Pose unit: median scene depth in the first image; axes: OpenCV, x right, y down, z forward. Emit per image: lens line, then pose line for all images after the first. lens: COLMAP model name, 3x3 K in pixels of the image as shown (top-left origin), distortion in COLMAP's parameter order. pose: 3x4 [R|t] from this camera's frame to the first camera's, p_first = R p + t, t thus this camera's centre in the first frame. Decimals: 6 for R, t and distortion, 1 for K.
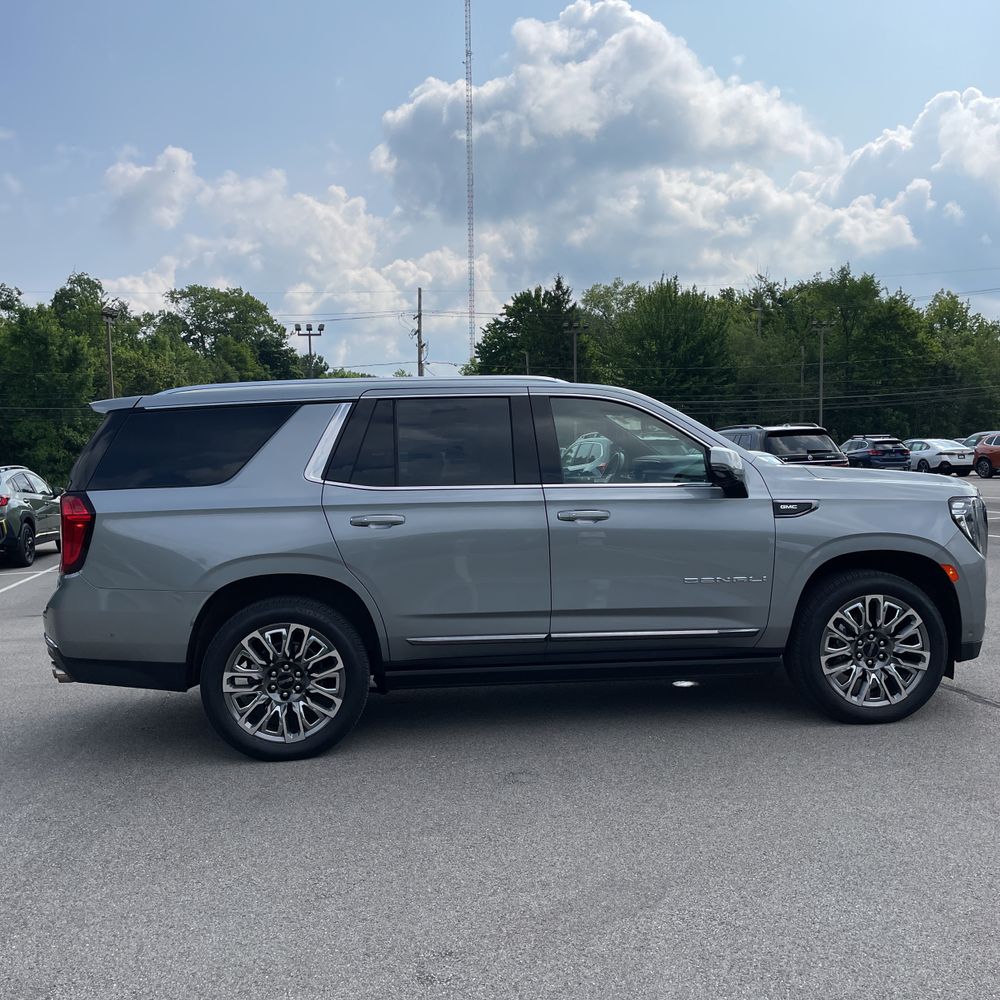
lens RADIAL K [[1027.3, 0, 475.1], [0, 1027.3, 498.7], [0, 0, 1]] dist [0.103285, -0.140846]
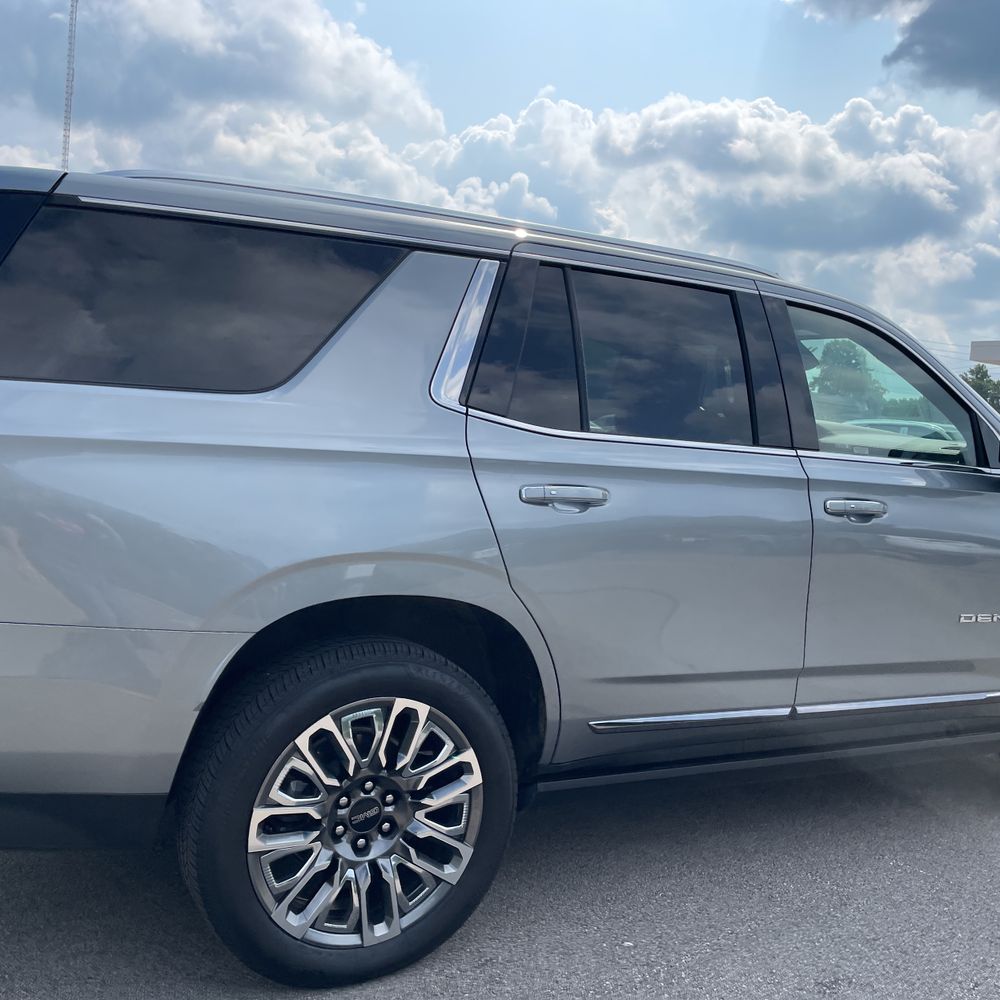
lens RADIAL K [[1027.3, 0, 475.1], [0, 1027.3, 498.7], [0, 0, 1]] dist [0.103285, -0.140846]
pose [[0.913209, 0.063324, 0.402540, -0.324337], [-0.082880, 0.996067, 0.031331, 0.009862], [-0.398973, -0.061975, 0.914866, 0.521442]]
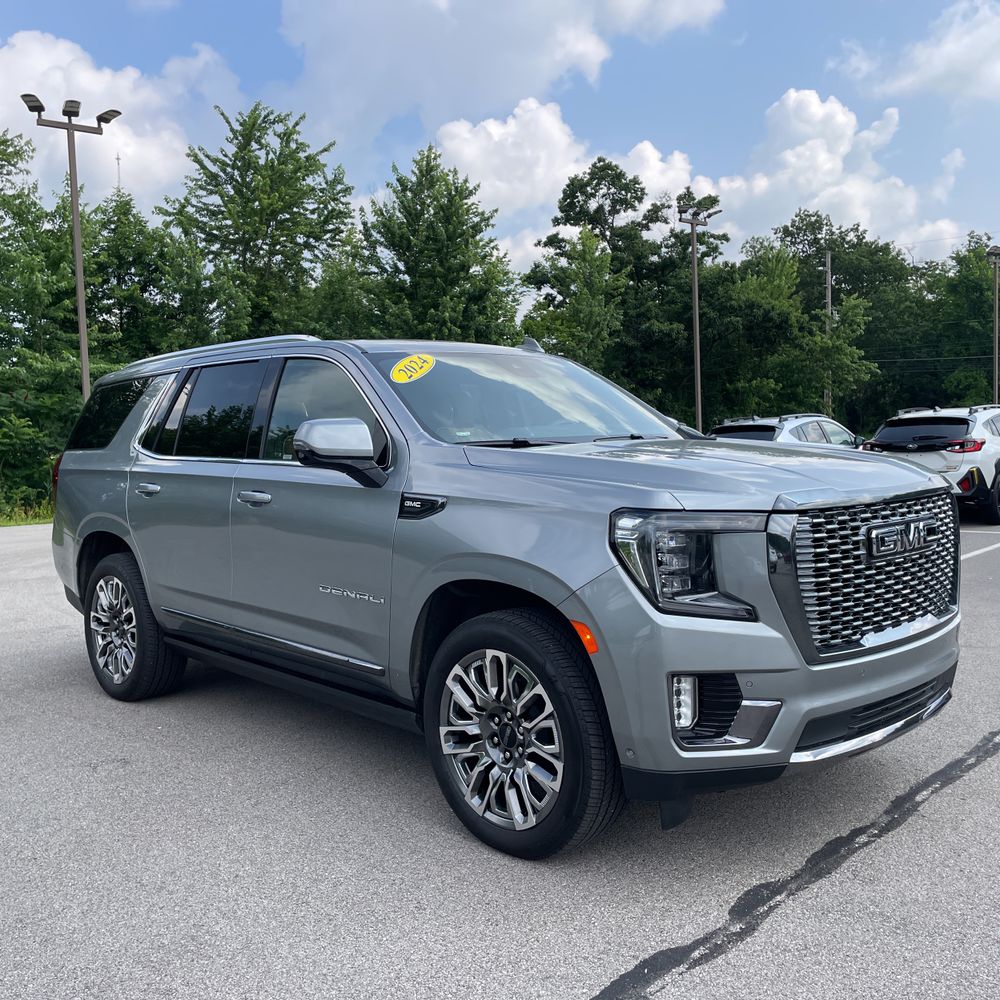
lens RADIAL K [[1002.3, 0, 469.9], [0, 1002.3, 503.0], [0, 0, 1]] dist [0.147803, -0.367547]
pose [[0.601271, 0.069867, -0.795985, 0.855410], [-0.025843, 0.997349, 0.068020, -0.039523], [0.798627, -0.020328, 0.601483, 0.614709]]
